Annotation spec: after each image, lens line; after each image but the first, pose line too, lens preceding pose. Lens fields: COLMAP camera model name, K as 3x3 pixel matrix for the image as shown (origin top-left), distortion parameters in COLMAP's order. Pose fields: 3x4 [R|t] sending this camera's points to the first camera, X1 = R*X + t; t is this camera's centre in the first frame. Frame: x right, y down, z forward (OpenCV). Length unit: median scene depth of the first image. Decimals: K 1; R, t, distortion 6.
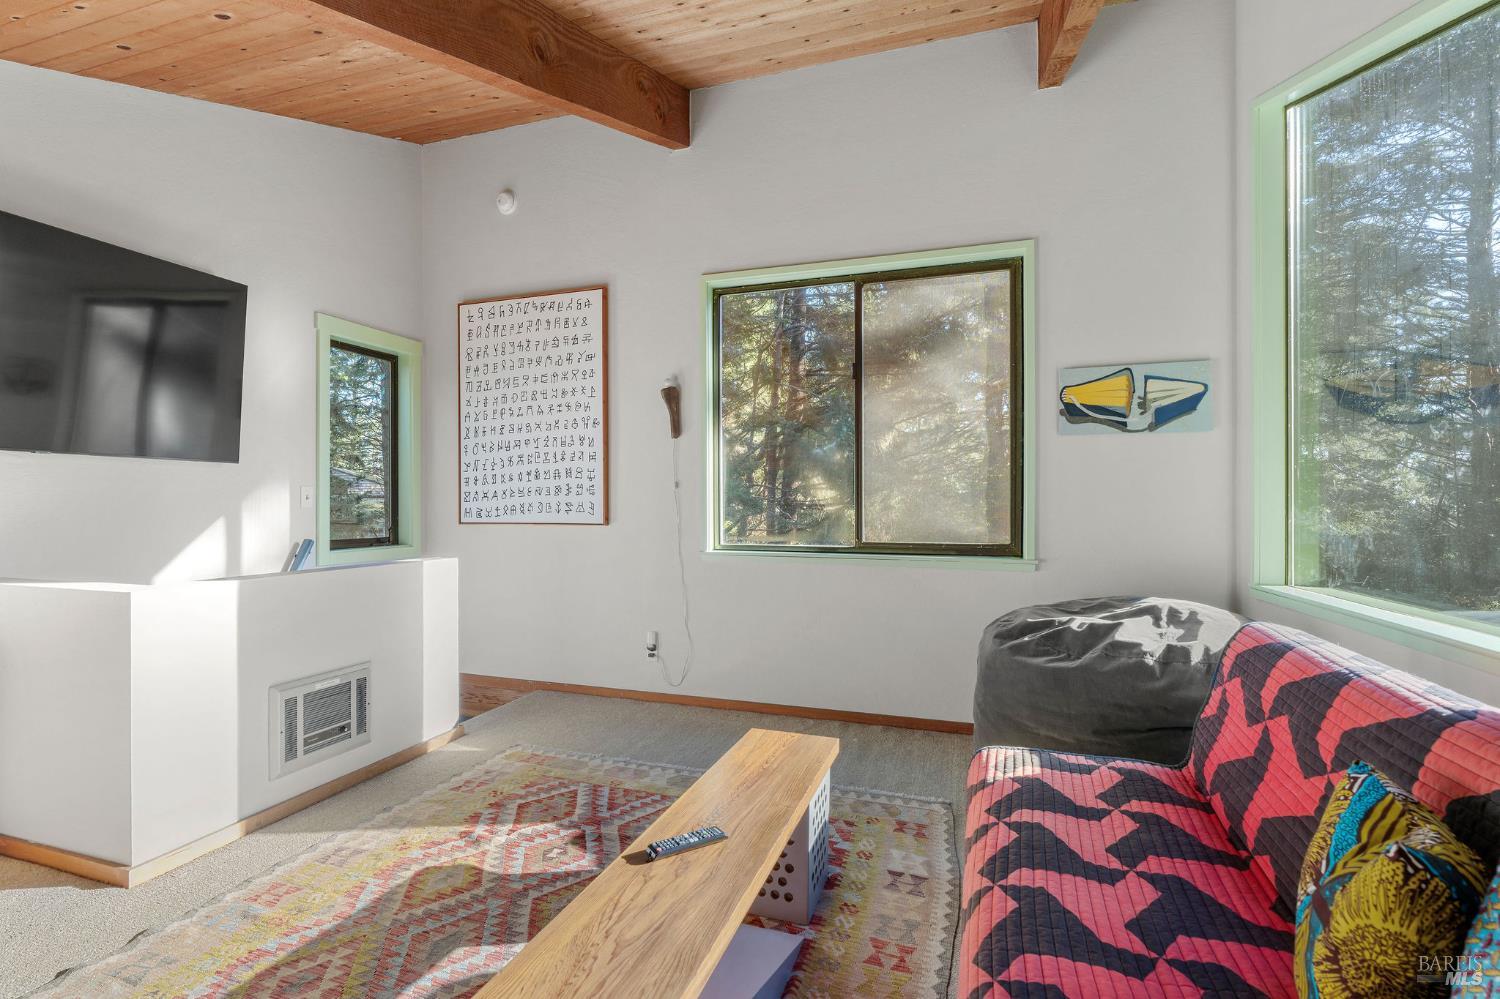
lens RADIAL K [[688.0, 0, 739.8], [0, 688.0, 512.8], [0, 0, 1]] dist [-0.002262, 0.000122]
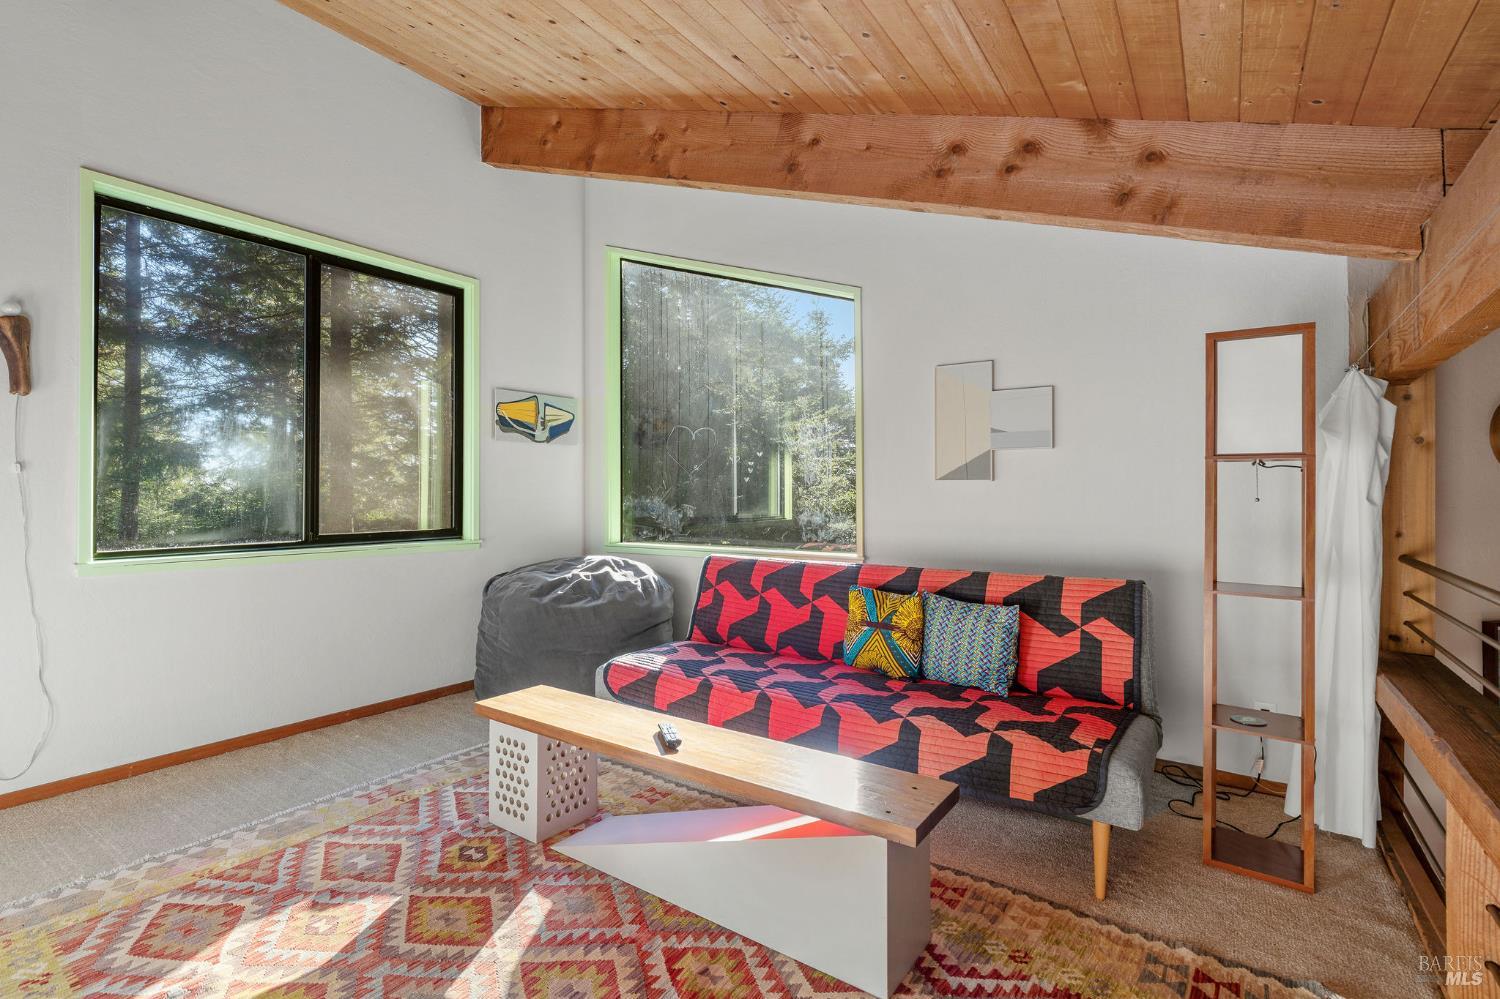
lens RADIAL K [[683.9, 0, 741.9], [0, 683.9, 489.2], [0, 0, 1]] dist [-0.001830, 0.000651]
pose [[0.293412, 0.005084, 0.955973, -0.791282], [0.012394, 0.999882, -0.009122, -0.005537], [-0.955906, 0.014525, 0.293314, 0.250704]]
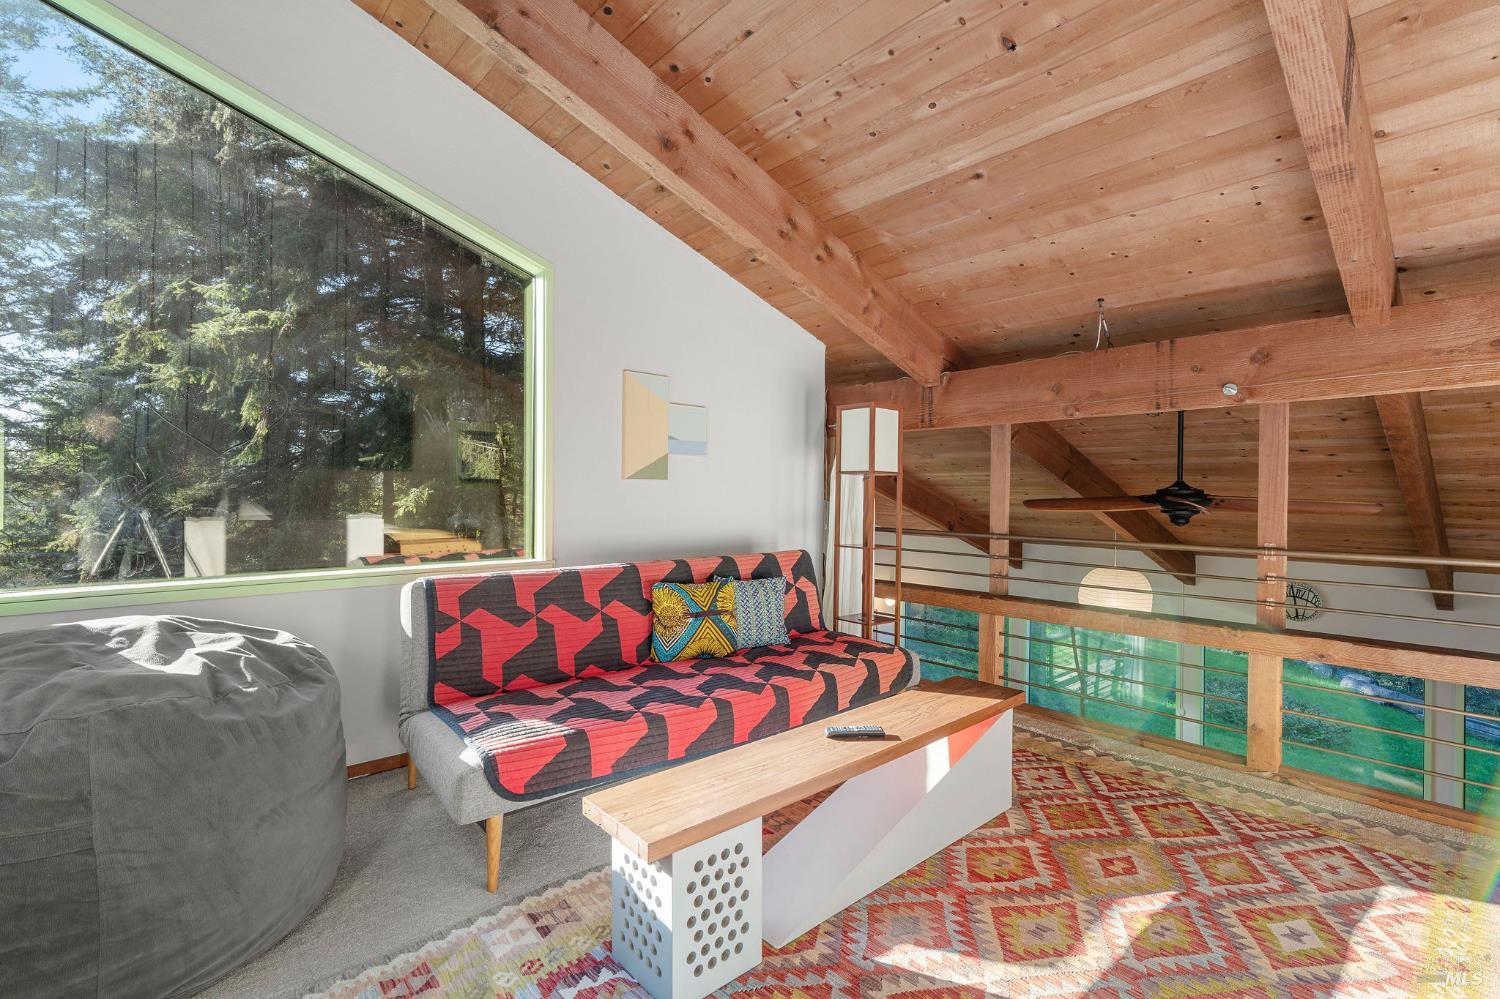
lens RADIAL K [[683.9, 0, 741.9], [0, 683.9, 489.2], [0, 0, 1]] dist [-0.001830, 0.000651]
pose [[-0.861309, -0.005731, 0.508048, -0.339777], [-0.002348, 0.999971, 0.007300, -0.019245], [-0.508075, 0.005094, -0.861298, 1.340775]]
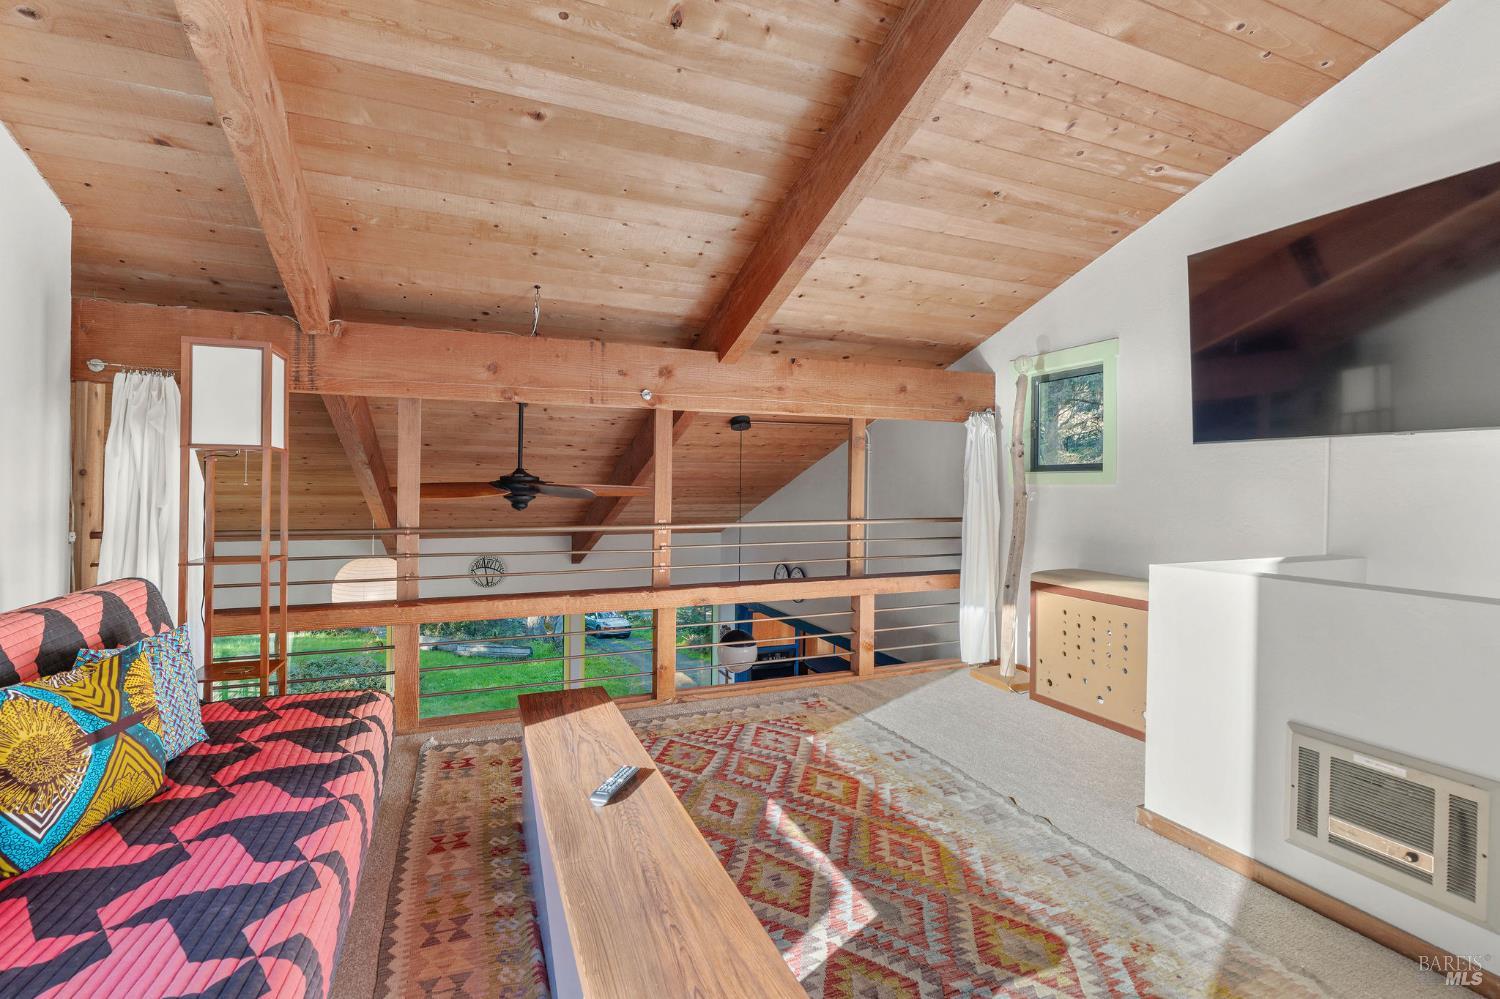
lens RADIAL K [[692.6, 0, 748.7], [0, 692.6, 488.3], [0, 0, 1]] dist [-0.001968, 0.000064]
pose [[-0.751633, -0.003972, -0.659570, 0.292426], [-0.017136, 0.999762, 0.013507, -0.012819], [0.659359, 0.021455, -0.751522, 1.138297]]
